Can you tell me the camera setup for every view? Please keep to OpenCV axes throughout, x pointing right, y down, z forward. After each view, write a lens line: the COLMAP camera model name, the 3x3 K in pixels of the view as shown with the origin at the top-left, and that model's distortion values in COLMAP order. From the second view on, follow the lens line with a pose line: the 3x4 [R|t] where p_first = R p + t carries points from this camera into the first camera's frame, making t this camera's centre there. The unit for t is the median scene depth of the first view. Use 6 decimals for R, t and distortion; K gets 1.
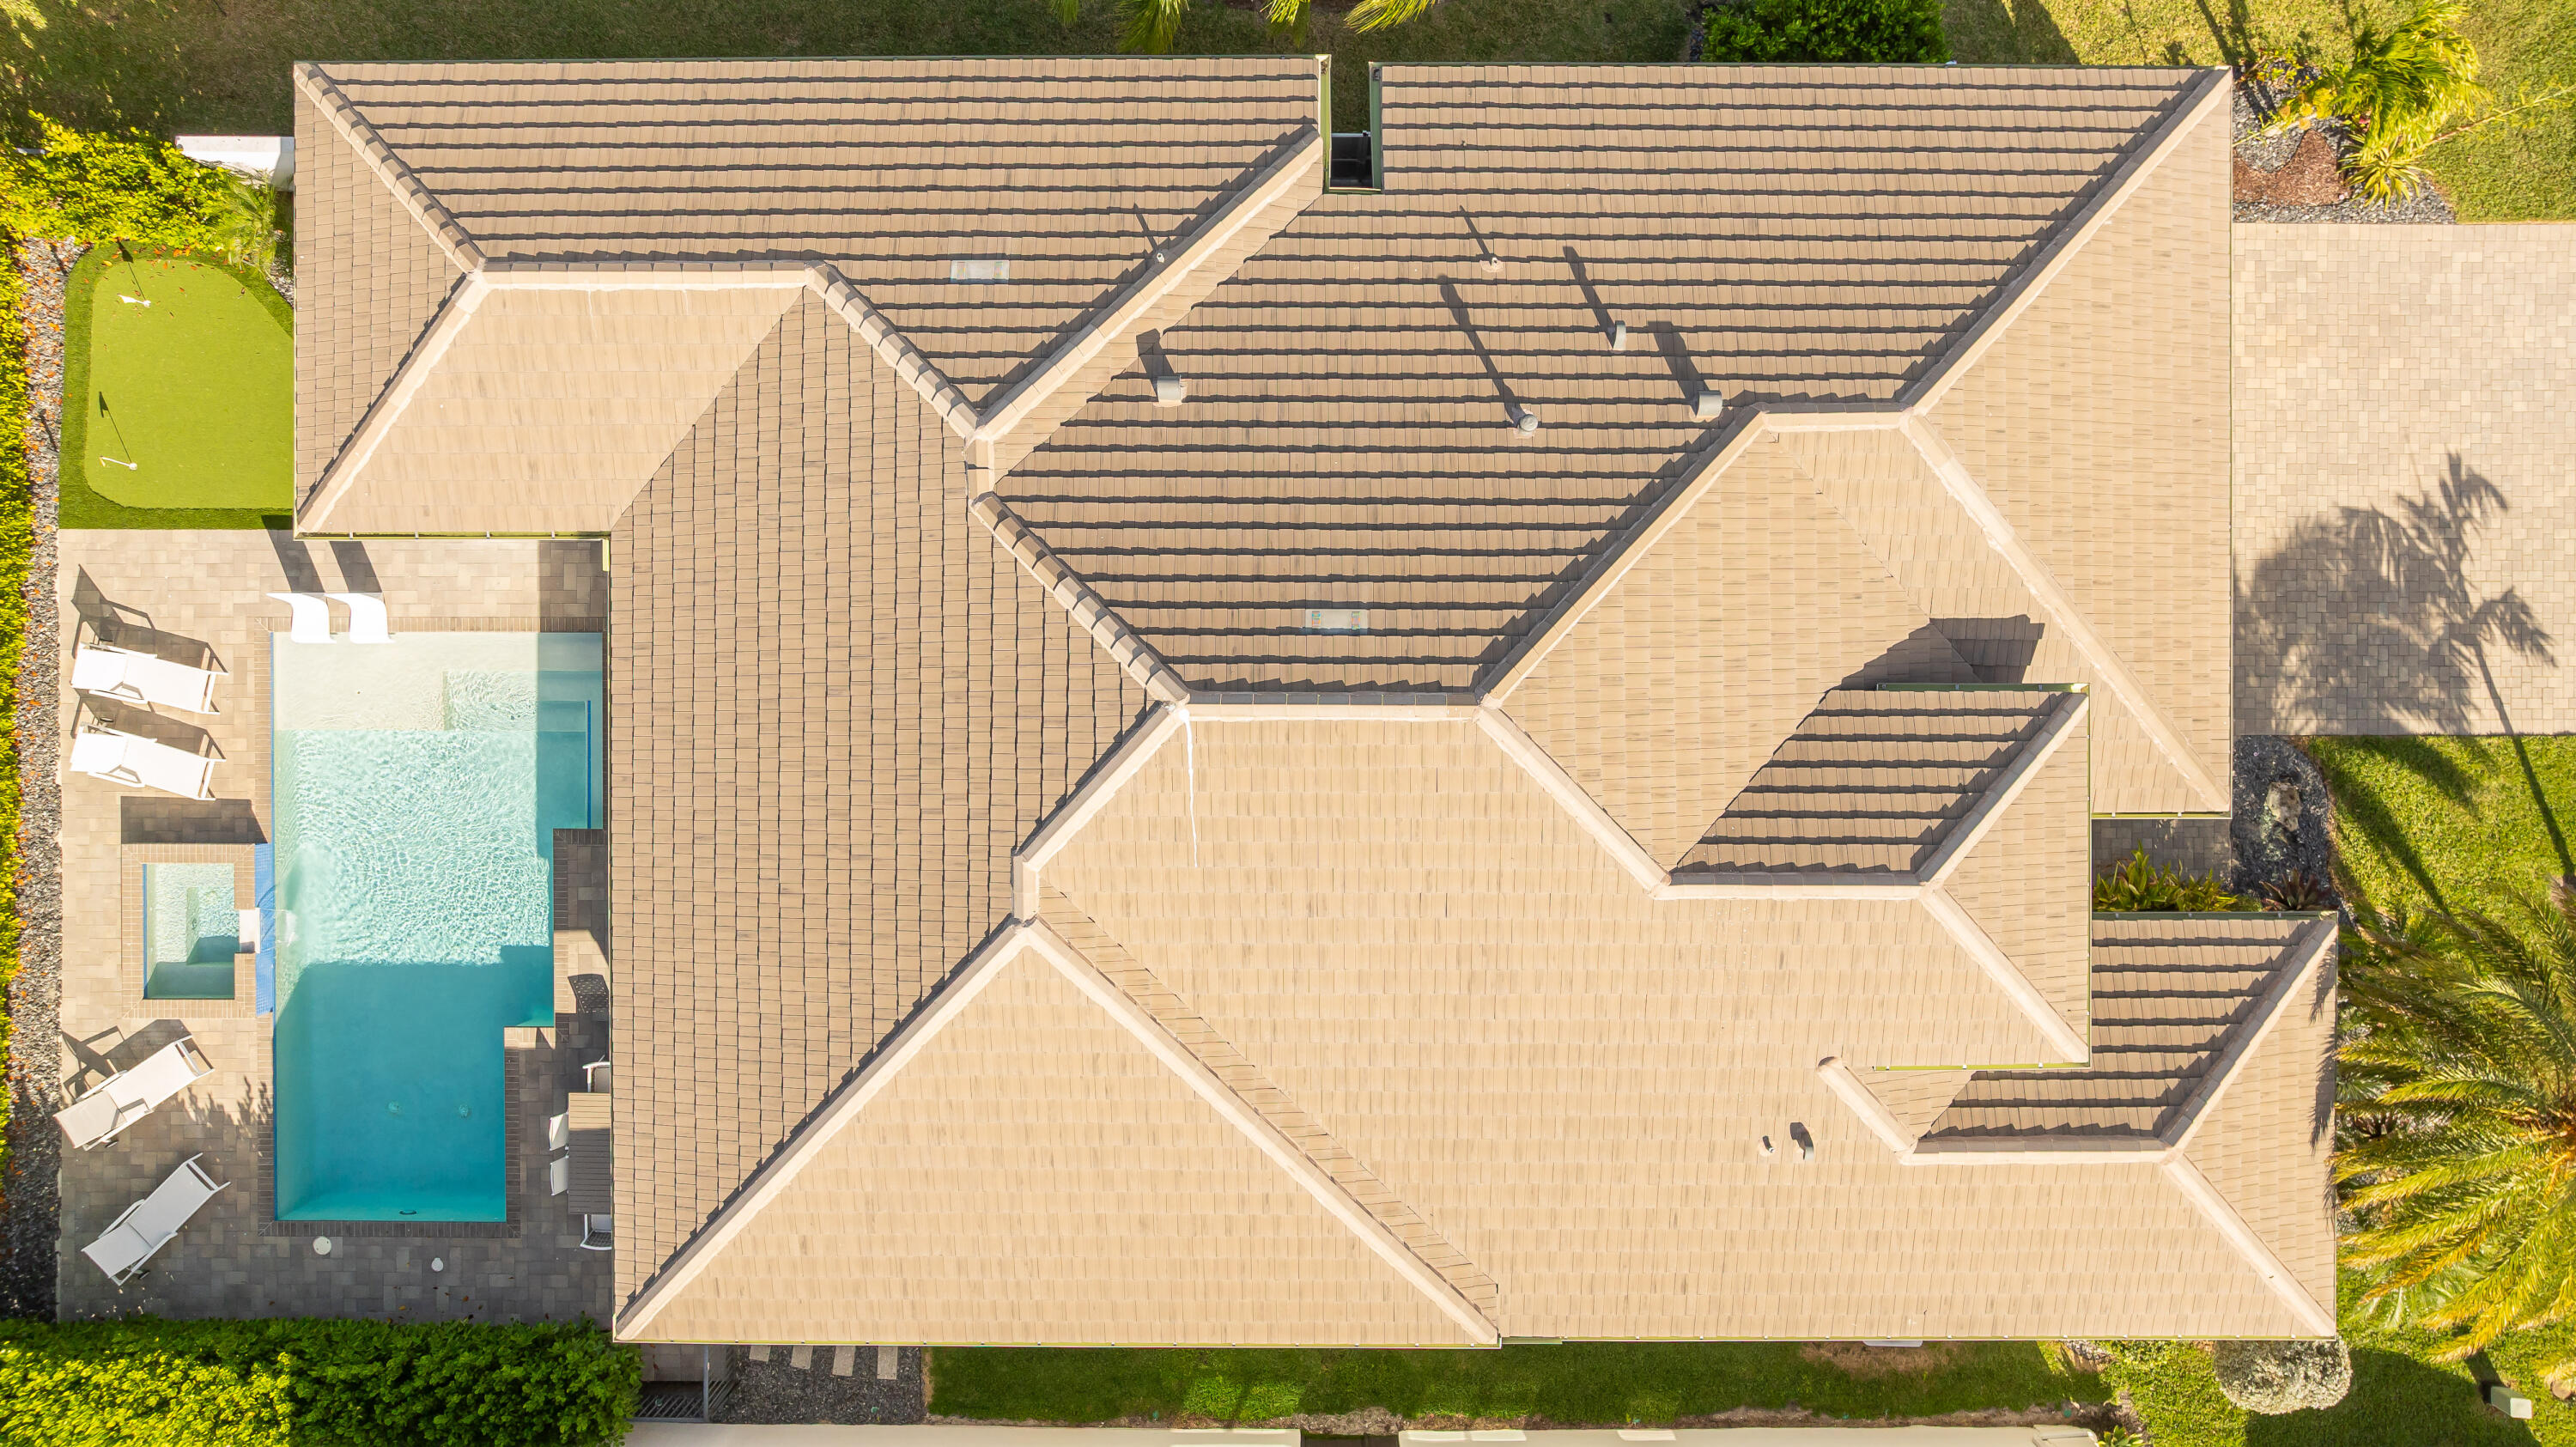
lens RADIAL K [[1809.0, 0, 1288.0], [0, 1809.0, 723.5], [0, 0, 1]] dist [-0.035674, 0.037000]
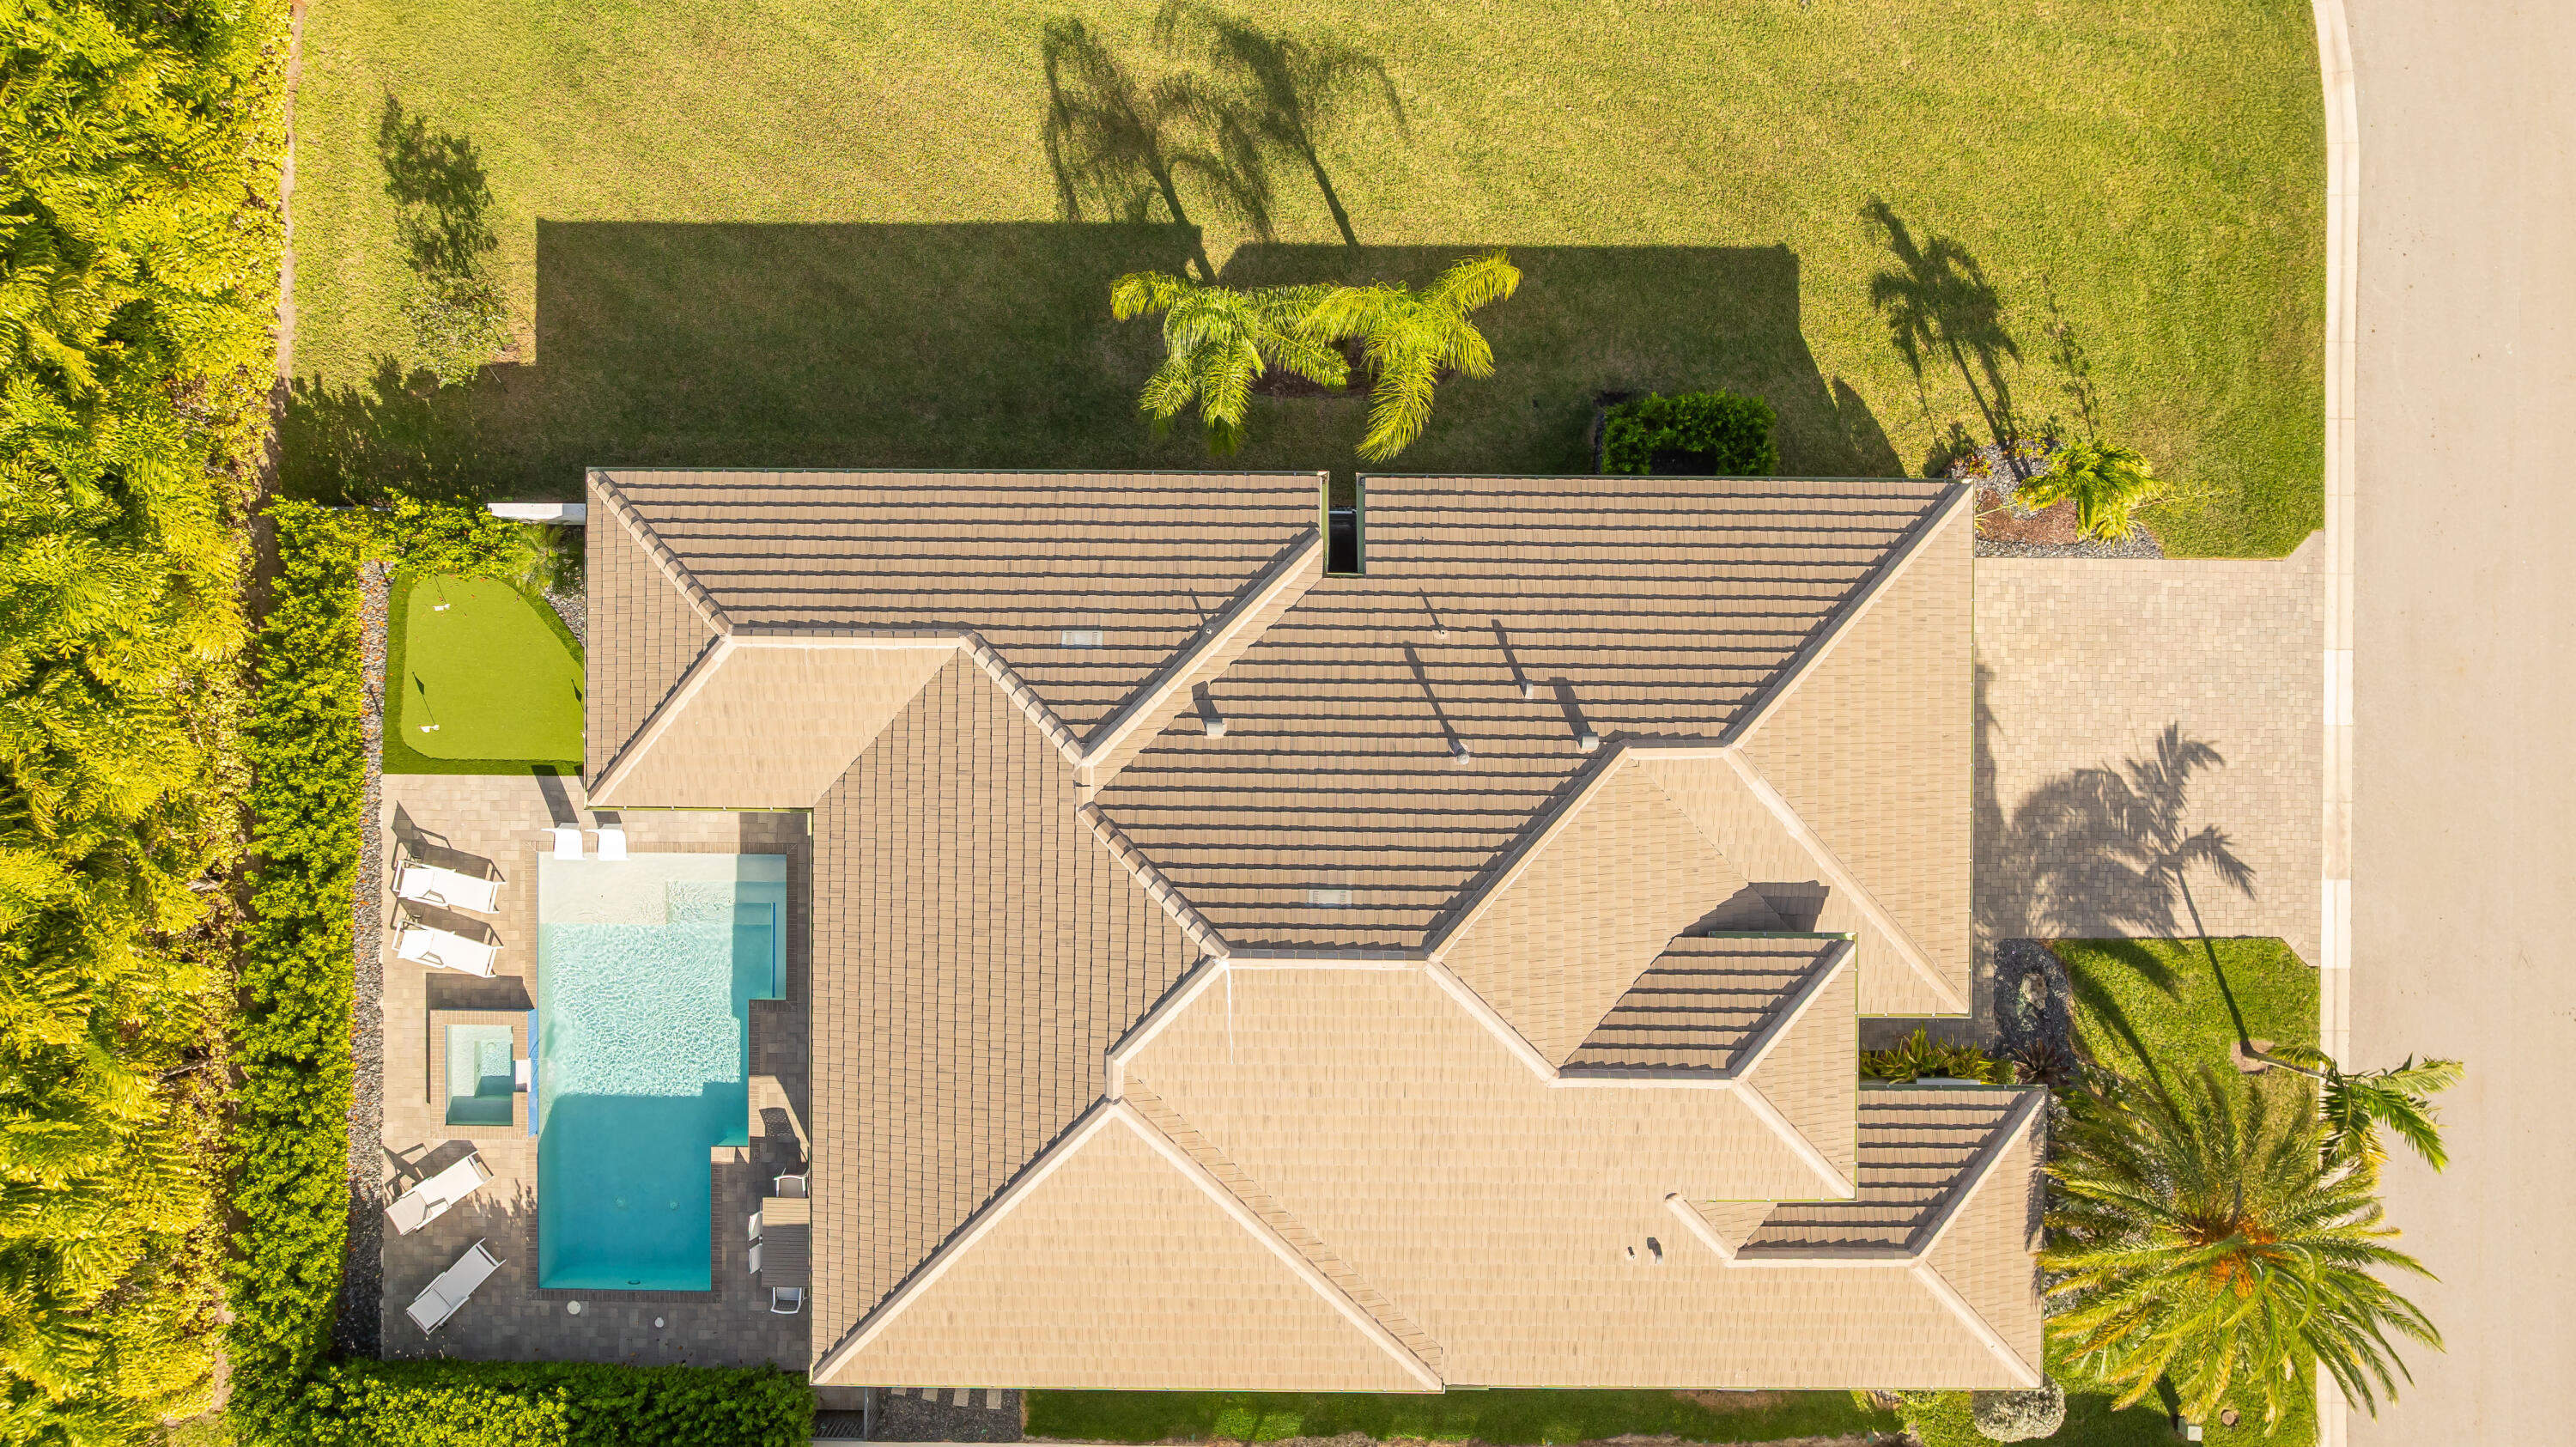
lens RADIAL K [[1799.1, 0, 1288.0], [0, 1799.1, 723.5], [0, 0, 1]] dist [-0.005869, -0.024174]
pose [[0.999981, 0.006199, 0.000648, -0.008173], [-0.006199, 0.999981, -0.000061, -0.181470], [-0.000648, 0.000057, 1.000000, -0.416500]]
